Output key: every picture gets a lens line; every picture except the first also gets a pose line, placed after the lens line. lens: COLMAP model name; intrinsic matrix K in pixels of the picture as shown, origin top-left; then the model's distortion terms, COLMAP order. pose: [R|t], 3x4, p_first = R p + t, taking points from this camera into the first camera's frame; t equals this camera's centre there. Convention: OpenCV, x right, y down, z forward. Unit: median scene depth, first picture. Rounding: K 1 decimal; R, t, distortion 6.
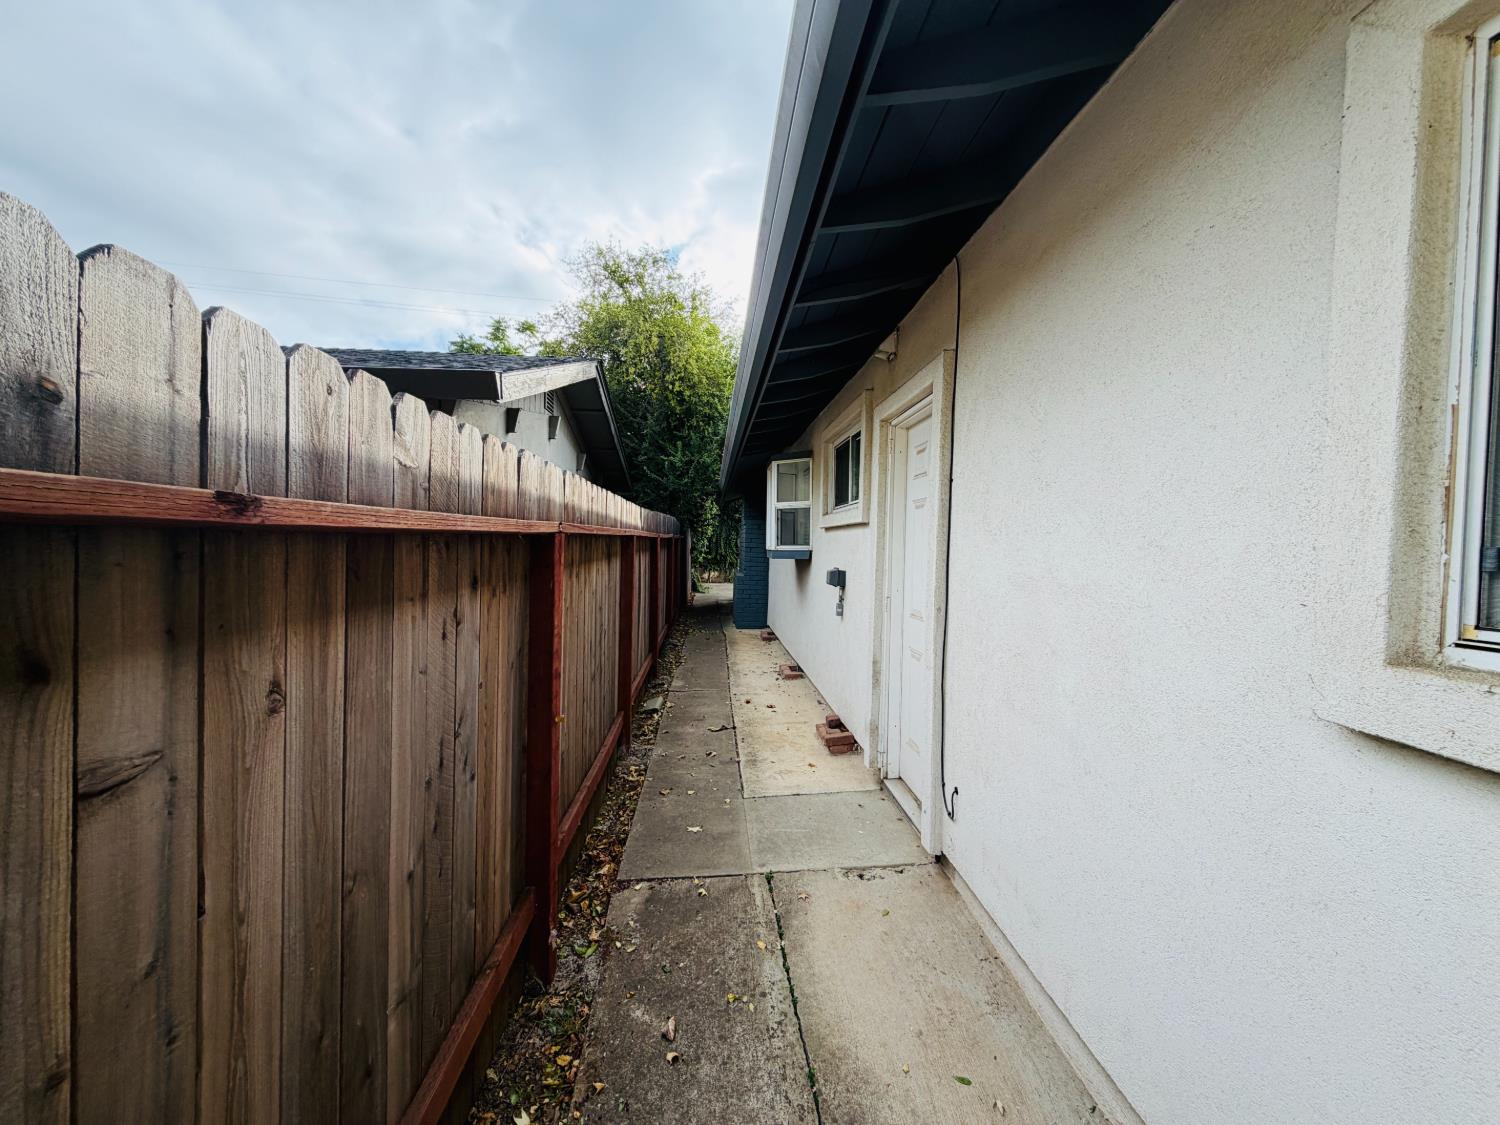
lens RADIAL K [[593.9, 0, 745.8], [0, 593.9, 561.1], [0, 0, 1]] dist [-0.000874, -0.000372]
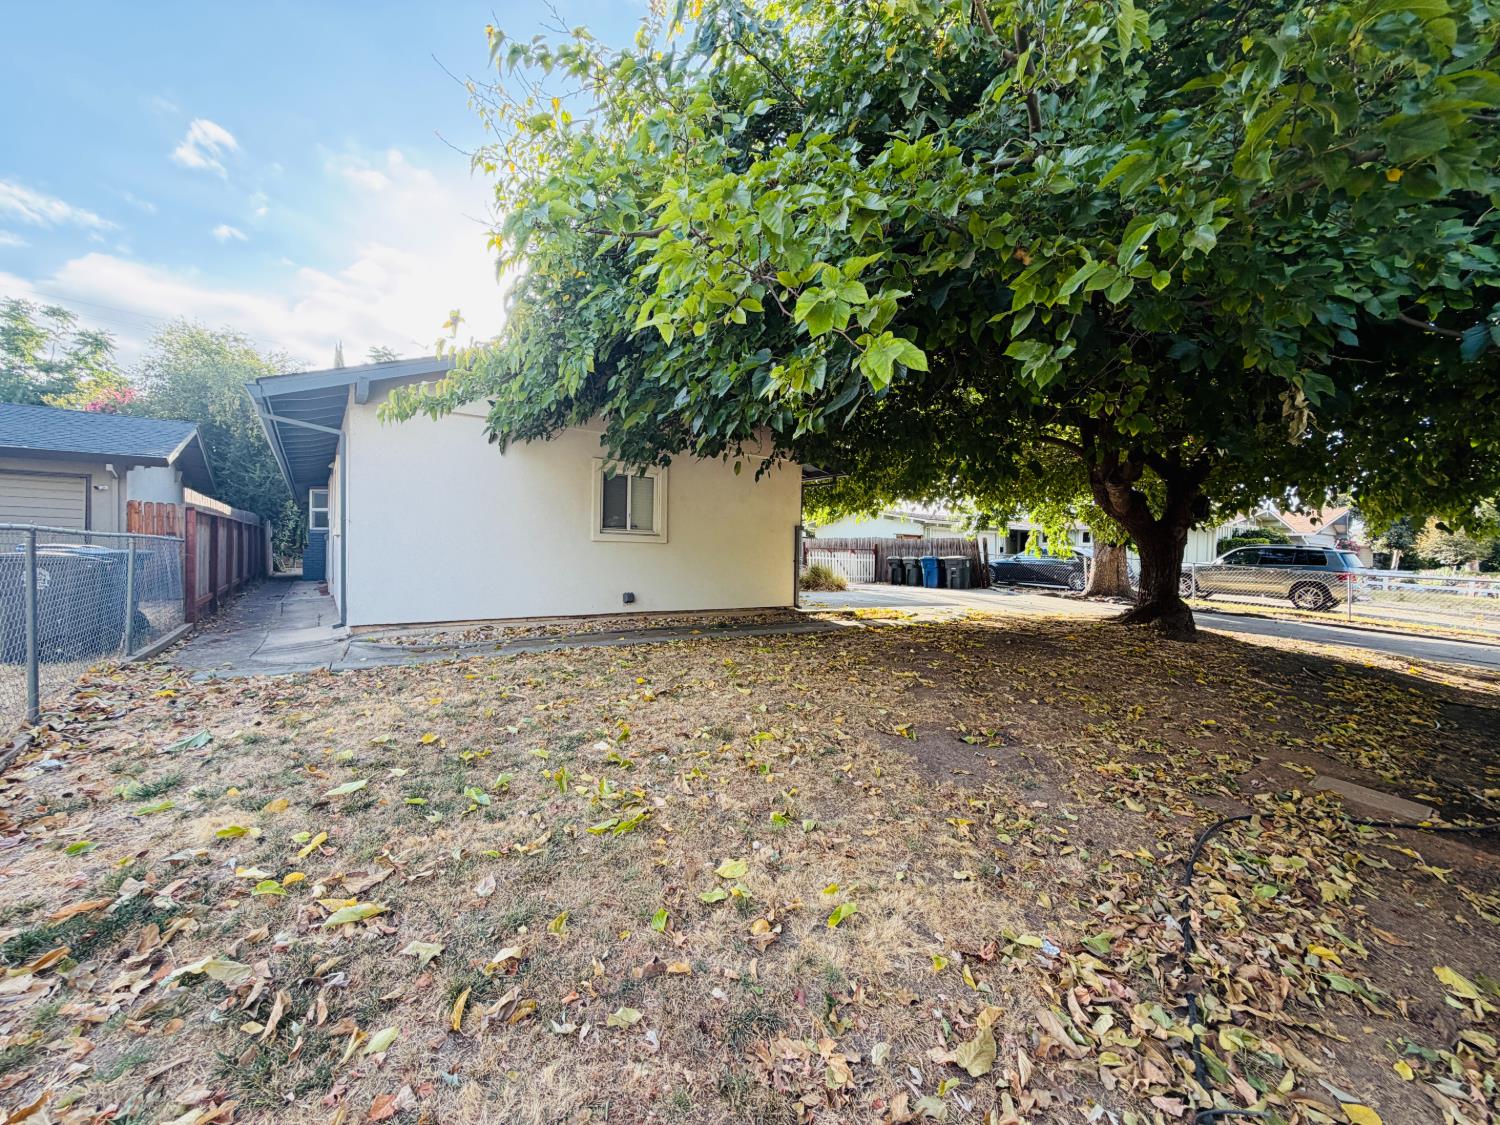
lens RADIAL K [[593.9, 0, 745.8], [0, 593.9, 561.1], [0, 0, 1]] dist [-0.000874, -0.000372]
pose [[0.843527, -0.010889, 0.536977, 0.119026], [0.012914, 0.999917, -0.000010, 0.061795], [-0.536932, 0.006943, 0.843597, -0.919992]]
